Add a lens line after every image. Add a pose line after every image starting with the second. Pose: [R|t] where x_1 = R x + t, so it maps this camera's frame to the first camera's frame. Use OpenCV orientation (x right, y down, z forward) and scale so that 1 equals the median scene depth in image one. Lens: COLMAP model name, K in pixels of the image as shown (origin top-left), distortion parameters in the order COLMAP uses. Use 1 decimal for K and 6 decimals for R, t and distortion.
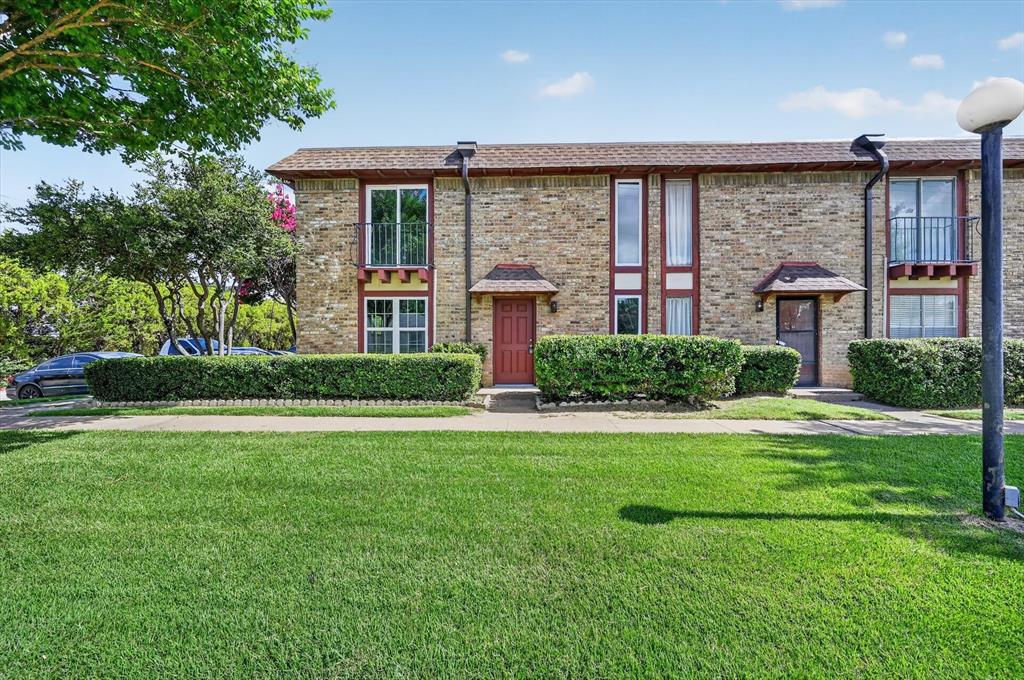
lens RADIAL K [[407.7, 0, 513.8], [0, 407.7, 341.6], [0, 0, 1]] dist [-0.001455, 0.000310]
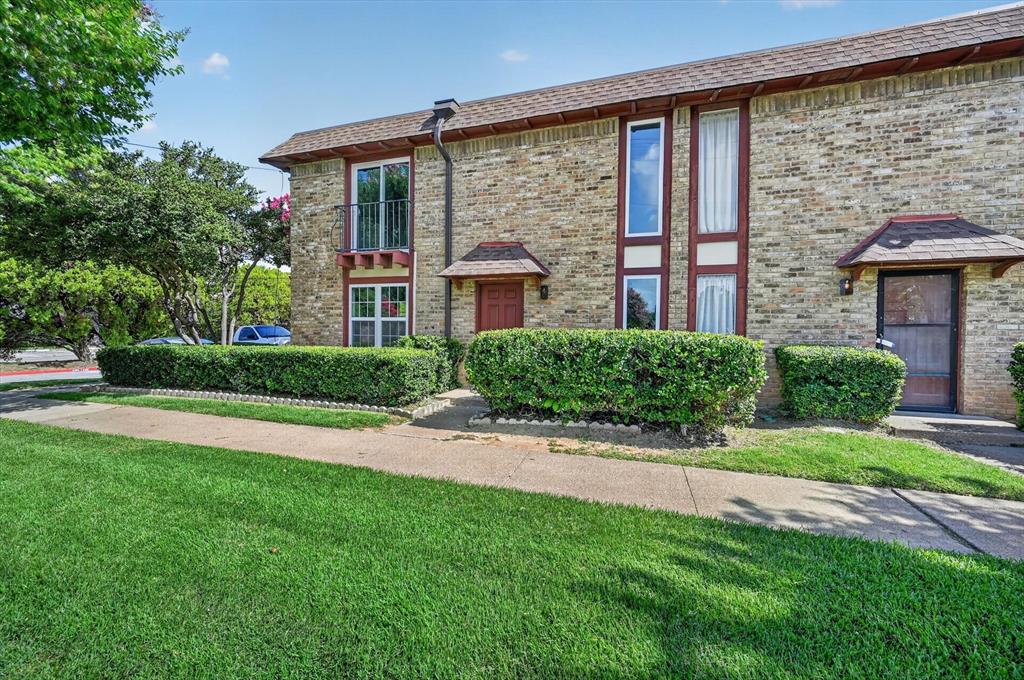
lens RADIAL K [[407.7, 0, 510.4], [0, 407.7, 335.0], [0, 0, 1]] dist [-0.001455, 0.000310]
pose [[0.959883, 0.014473, -0.280026, 0.263129], [-0.009358, 0.999764, 0.019592, -0.016255], [0.280243, -0.016186, 0.959793, 0.209779]]
